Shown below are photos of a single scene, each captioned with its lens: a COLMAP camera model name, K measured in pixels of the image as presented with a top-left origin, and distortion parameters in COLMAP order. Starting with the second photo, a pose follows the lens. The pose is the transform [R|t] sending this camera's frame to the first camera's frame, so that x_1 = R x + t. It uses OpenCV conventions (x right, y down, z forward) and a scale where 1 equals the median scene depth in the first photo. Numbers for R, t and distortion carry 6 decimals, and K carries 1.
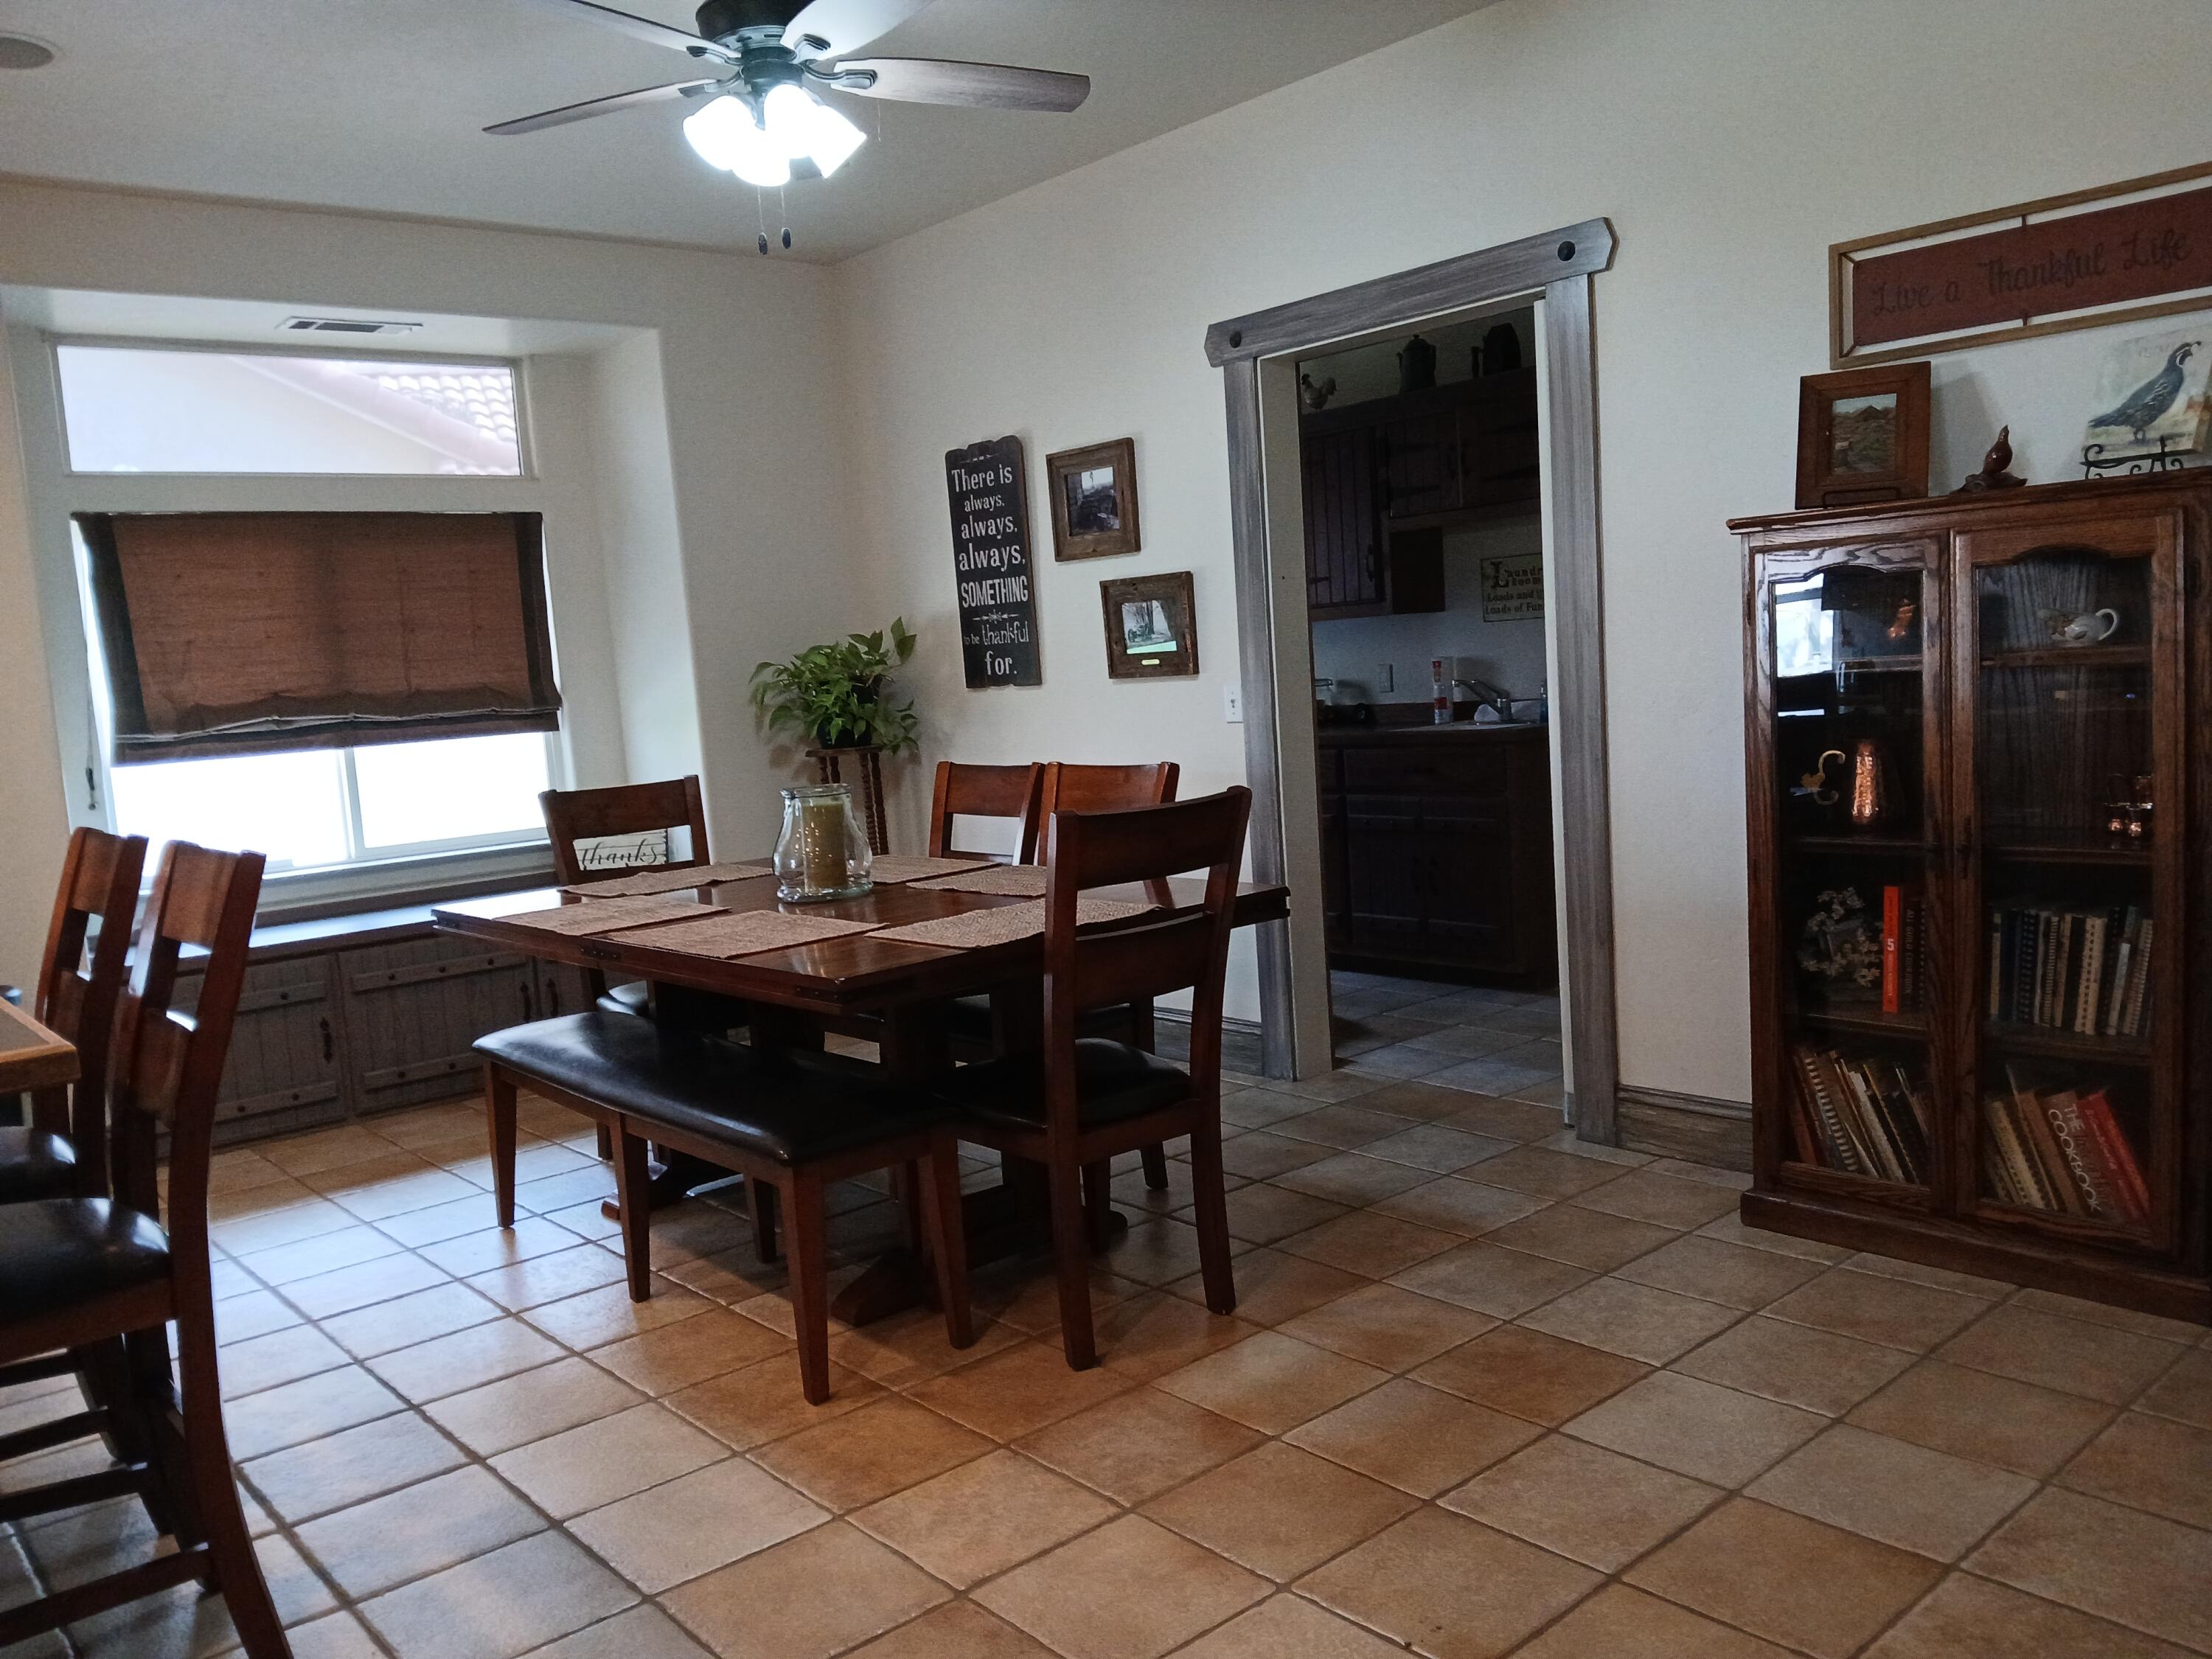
lens RADIAL K [[1734.6, 0, 1101.0], [0, 1734.6, 845.6], [0, 0, 1]] dist [0.028973, -0.065244]
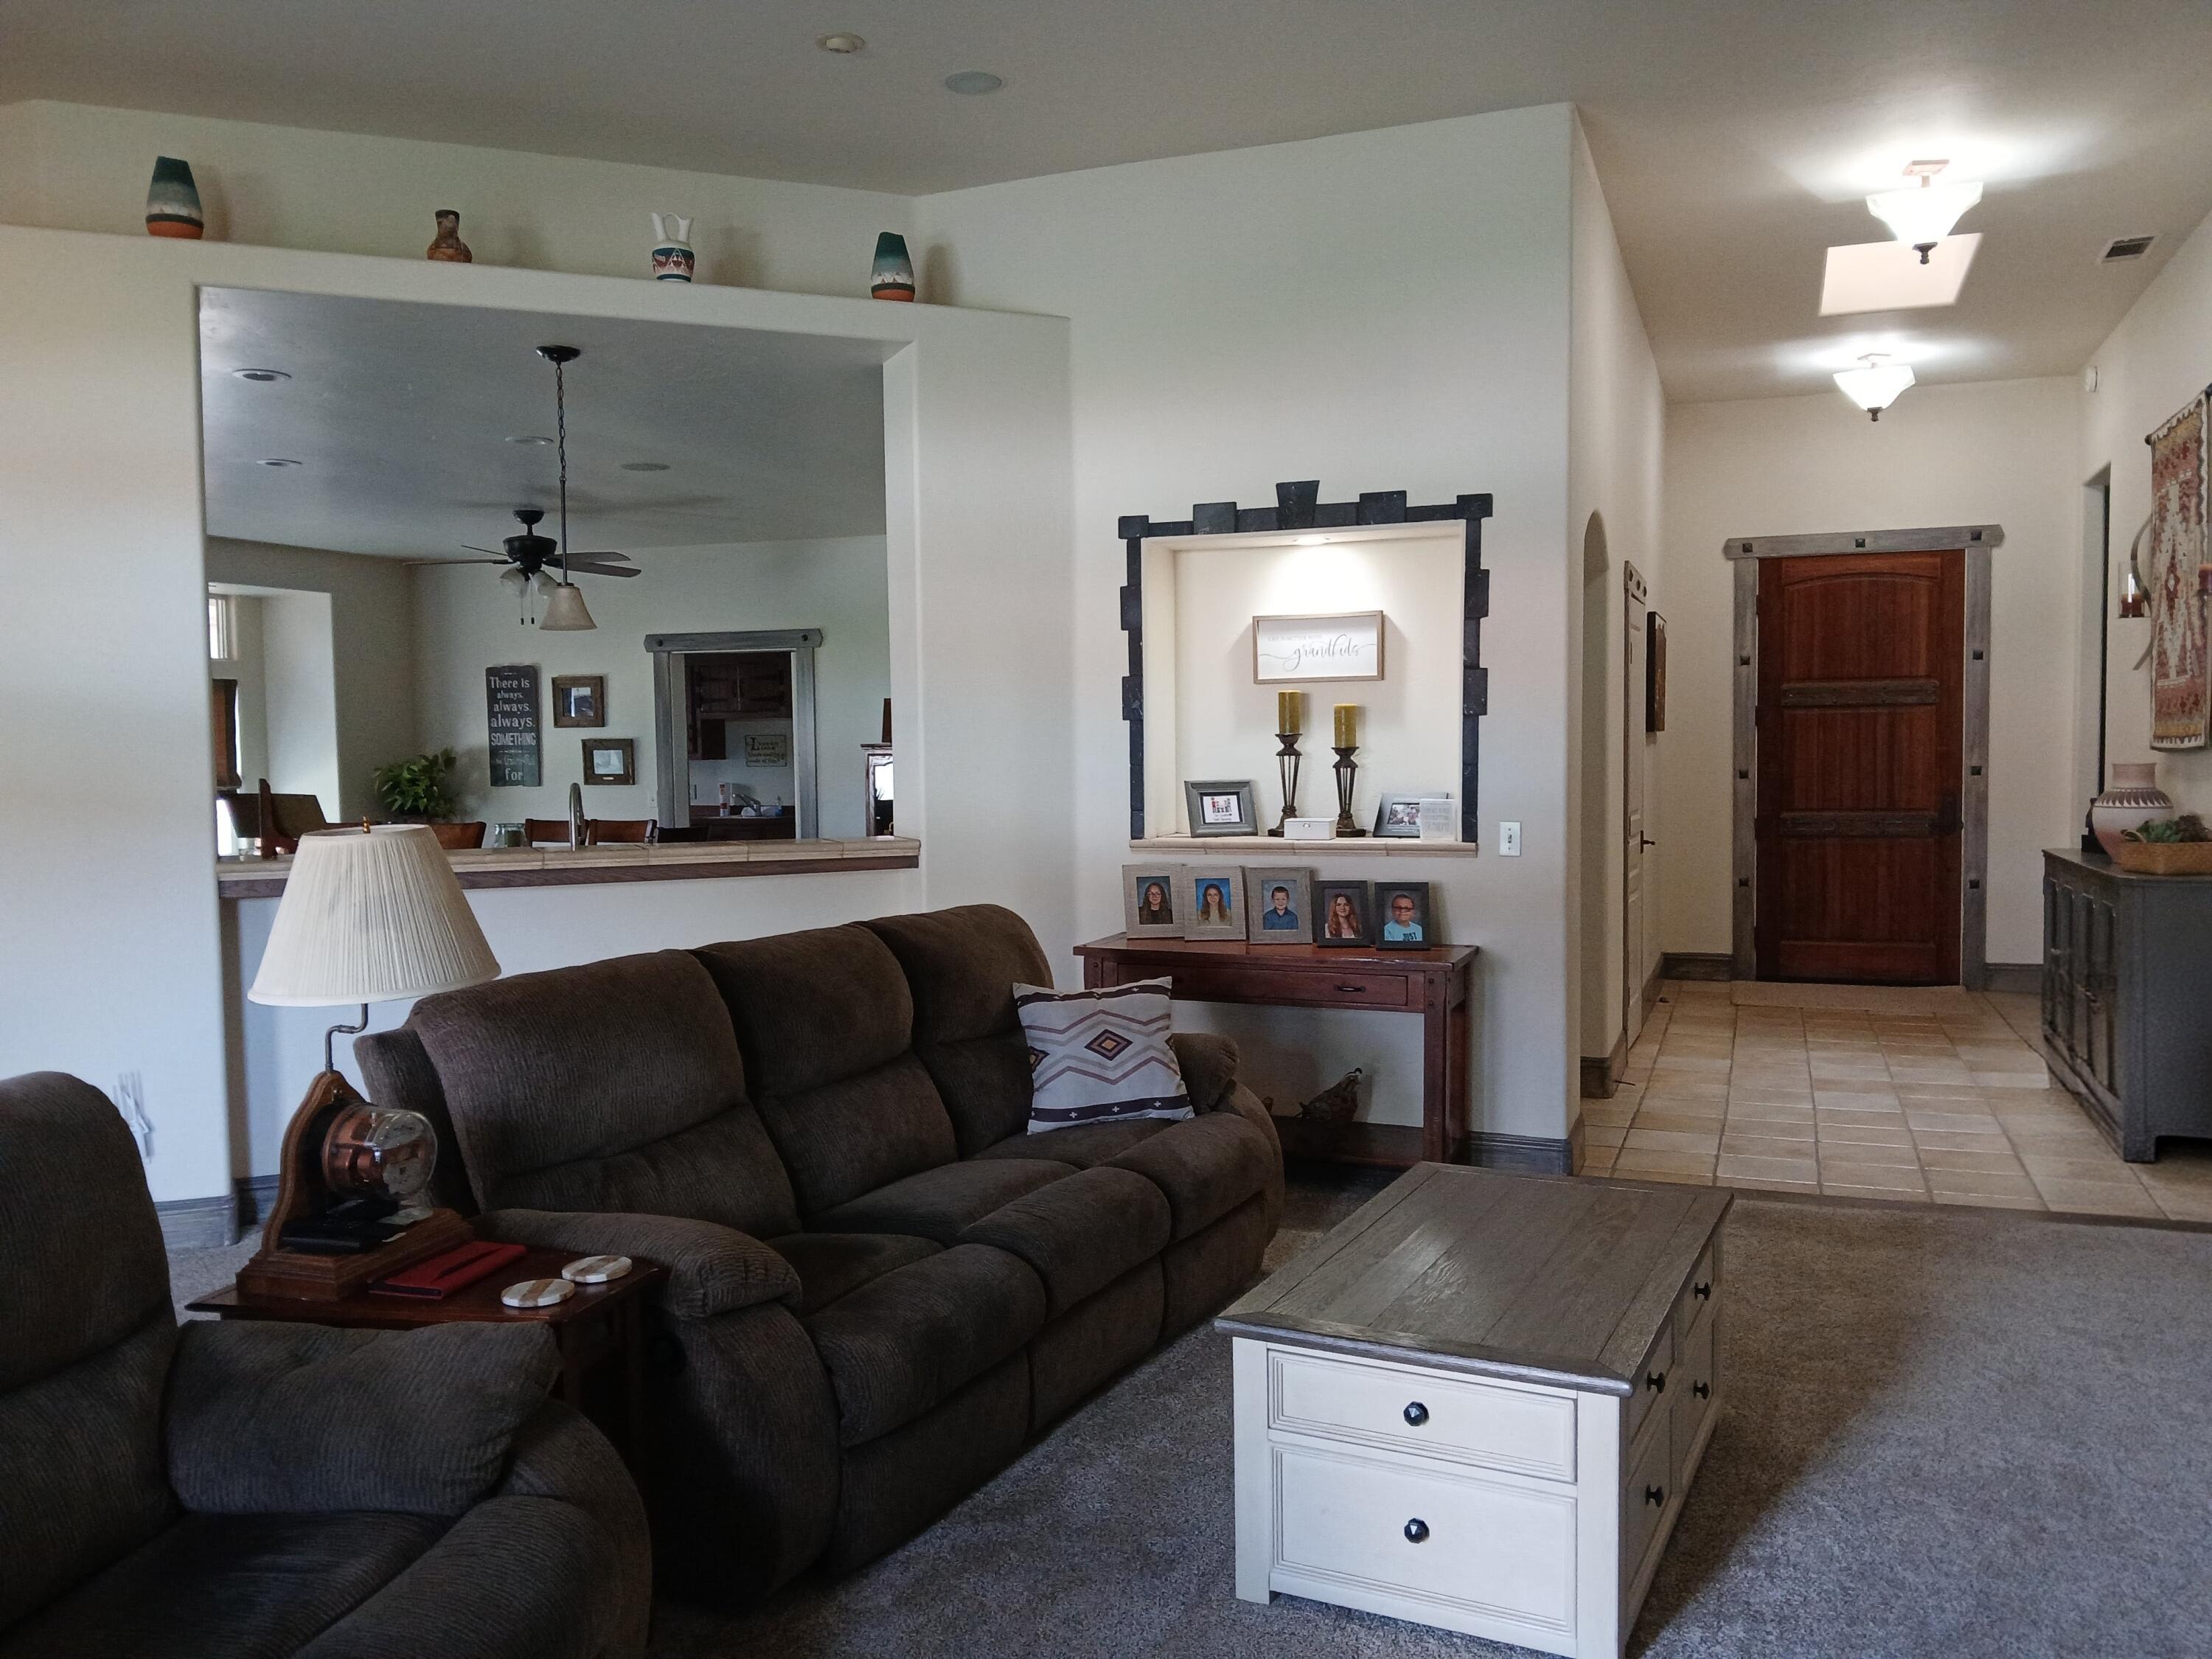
lens RADIAL K [[1734.6, 0, 1119.7], [0, 1734.6, 836.2], [0, 0, 1]] dist [0.028973, -0.065244]
pose [[0.880695, 0.033943, 0.472466, -0.384642], [0.004096, 0.996846, -0.079251, 0.126163], [-0.473666, 0.071731, 0.877779, -1.073175]]
